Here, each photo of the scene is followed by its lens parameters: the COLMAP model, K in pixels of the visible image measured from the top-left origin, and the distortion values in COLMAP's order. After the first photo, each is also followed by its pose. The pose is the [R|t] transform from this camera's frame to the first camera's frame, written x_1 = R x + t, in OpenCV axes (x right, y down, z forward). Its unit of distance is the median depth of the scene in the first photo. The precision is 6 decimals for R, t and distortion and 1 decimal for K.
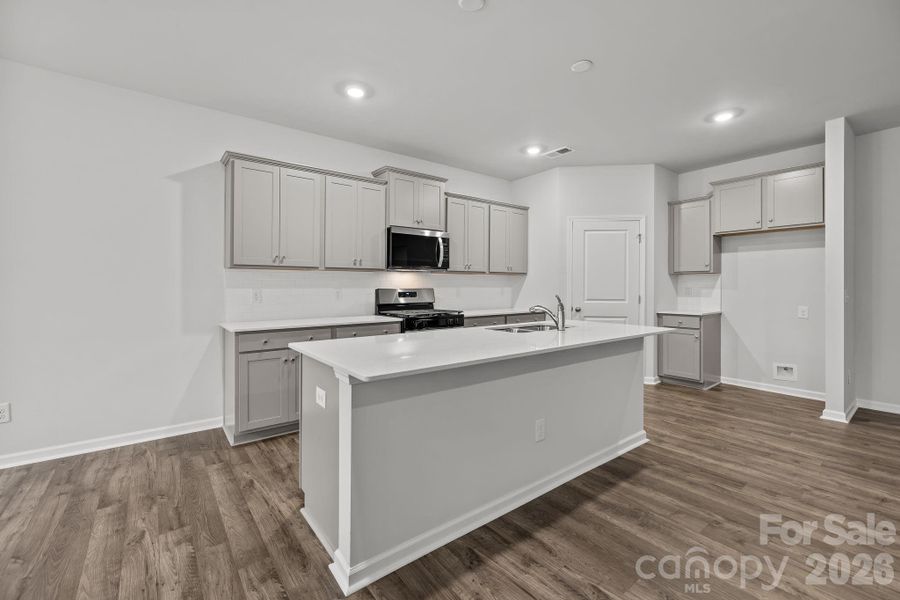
lens RADIAL K [[379.0, 0, 444.1], [0, 379.0, 285.9], [0, 0, 1]] dist [0.001595, -0.000075]
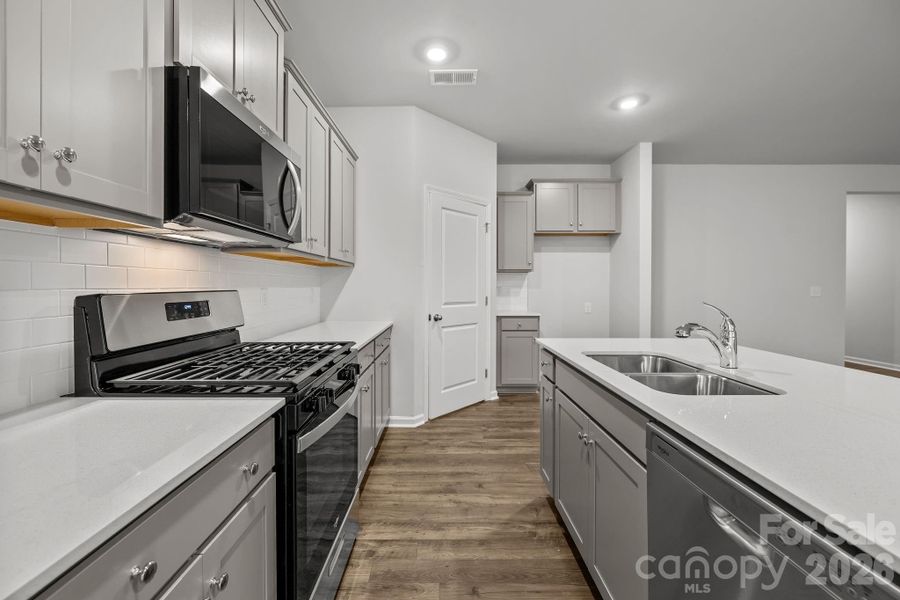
lens RADIAL K [[379.0, 0, 444.1], [0, 379.0, 285.9], [0, 0, 1]] dist [0.001595, -0.000075]
pose [[0.602874, -0.001451, 0.797835, -0.225908], [0.000340, 0.999999, 0.001562, 0.001486], [-0.797836, -0.000671, 0.602874, 0.626481]]
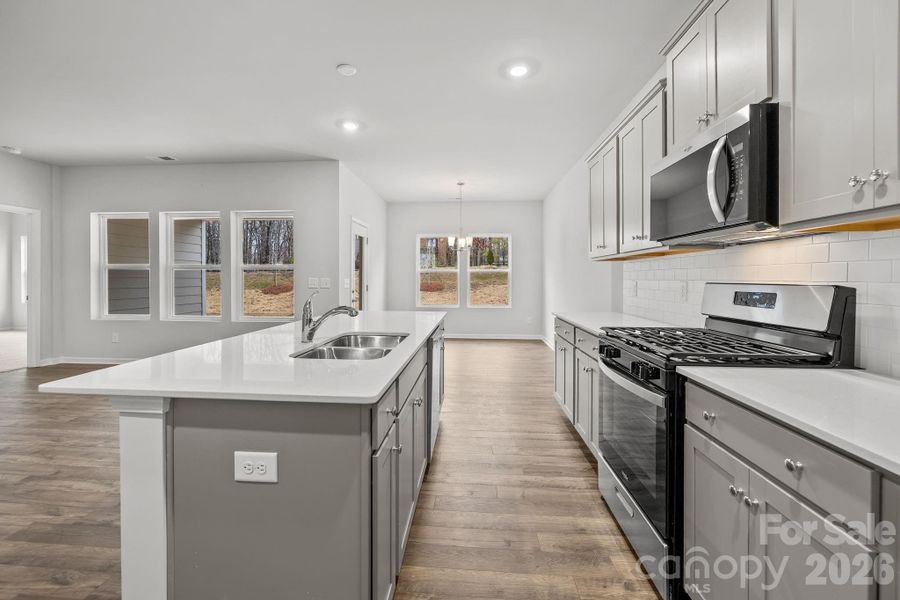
lens RADIAL K [[386.5, 0, 442.8], [0, 386.5, 279.5], [0, 0, 1]] dist [-0.000835, -0.000227]
pose [[-0.664298, 0.001204, -0.747467, 0.417998], [0.000396, 0.999999, 0.001259, 0.002064], [0.747468, 0.000541, -0.664298, 1.032461]]
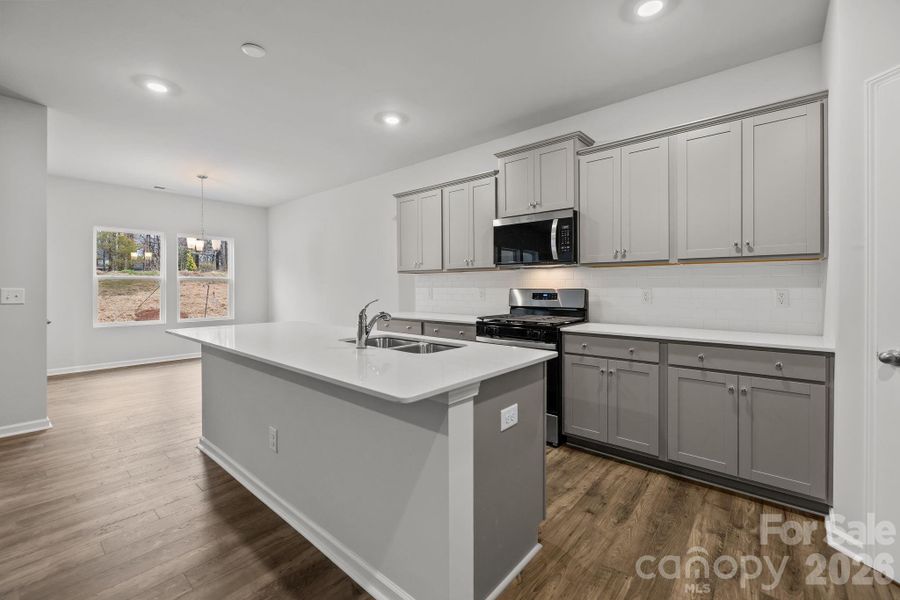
lens RADIAL K [[379.0, 0, 444.1], [0, 379.0, 285.9], [0, 0, 1]] dist [0.001595, -0.000075]
pose [[0.208226, -0.001788, -0.978079, 0.651605], [0.001400, 0.999998, -0.001530, 0.001716], [0.978080, -0.001051, 0.208228, 0.630894]]
